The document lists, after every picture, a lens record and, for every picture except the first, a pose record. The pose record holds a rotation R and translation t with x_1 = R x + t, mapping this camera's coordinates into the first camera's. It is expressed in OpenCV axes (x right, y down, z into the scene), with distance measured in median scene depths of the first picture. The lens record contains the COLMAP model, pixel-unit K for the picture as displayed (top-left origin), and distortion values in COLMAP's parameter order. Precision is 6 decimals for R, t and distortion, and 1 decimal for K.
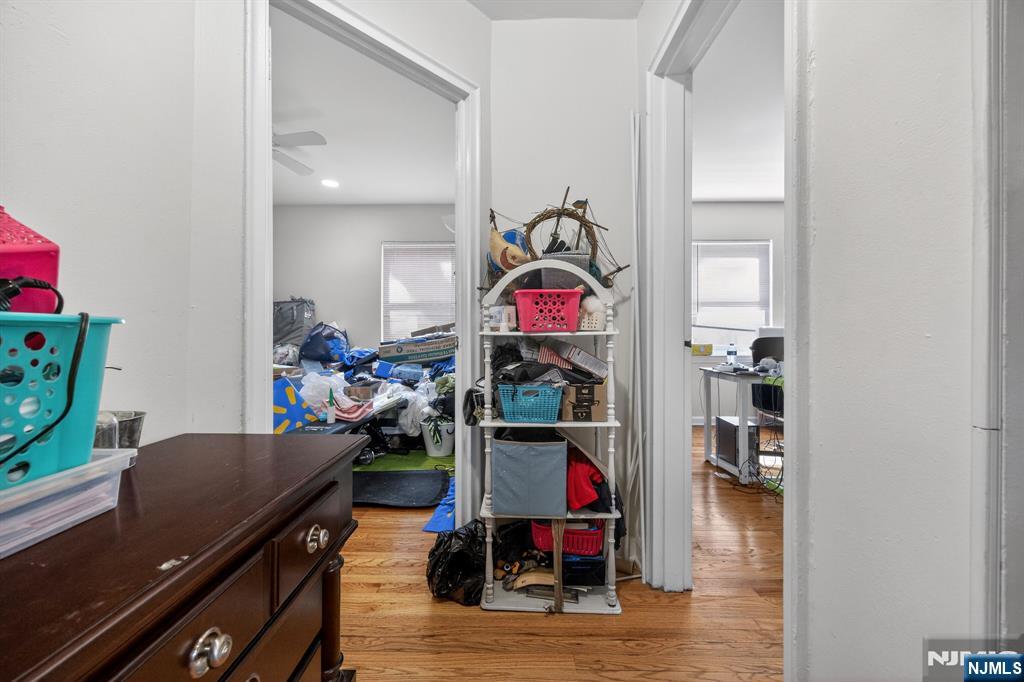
lens RADIAL K [[392.3, 0, 514.6], [0, 392.3, 336.6], [0, 0, 1]] dist [-0.002477, 0.000184]
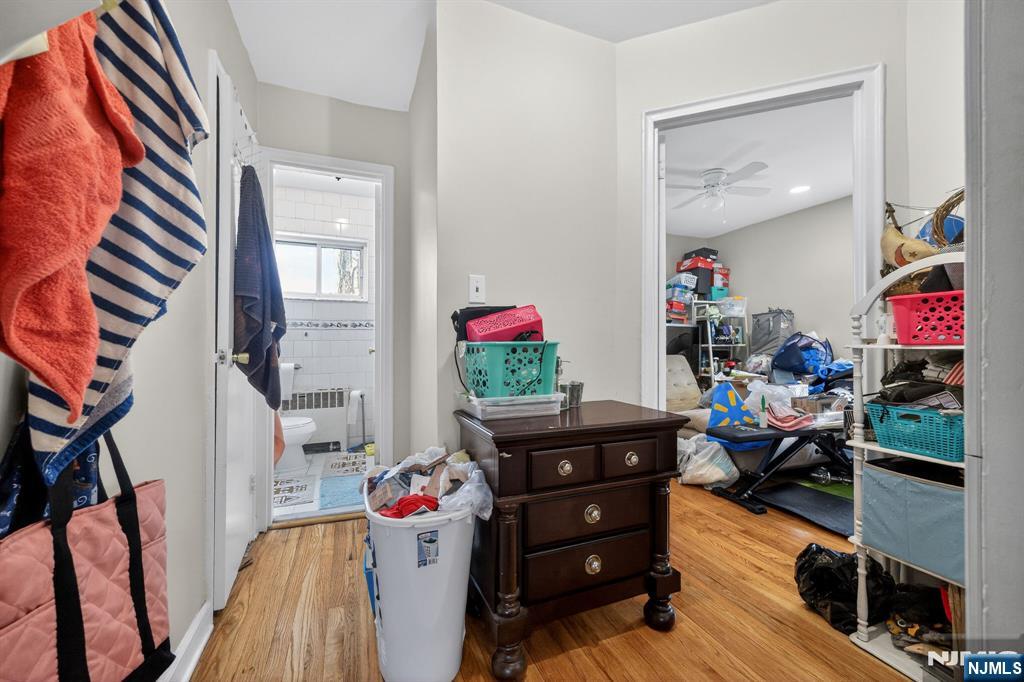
lens RADIAL K [[392.3, 0, 503.1], [0, 392.3, 341.9], [0, 0, 1]] dist [-0.002477, 0.000184]
pose [[0.368629, -0.007345, -0.929548, 0.469127], [-0.002163, 0.999959, -0.008759, -0.008374], [0.929574, 0.005240, 0.368598, -0.115995]]
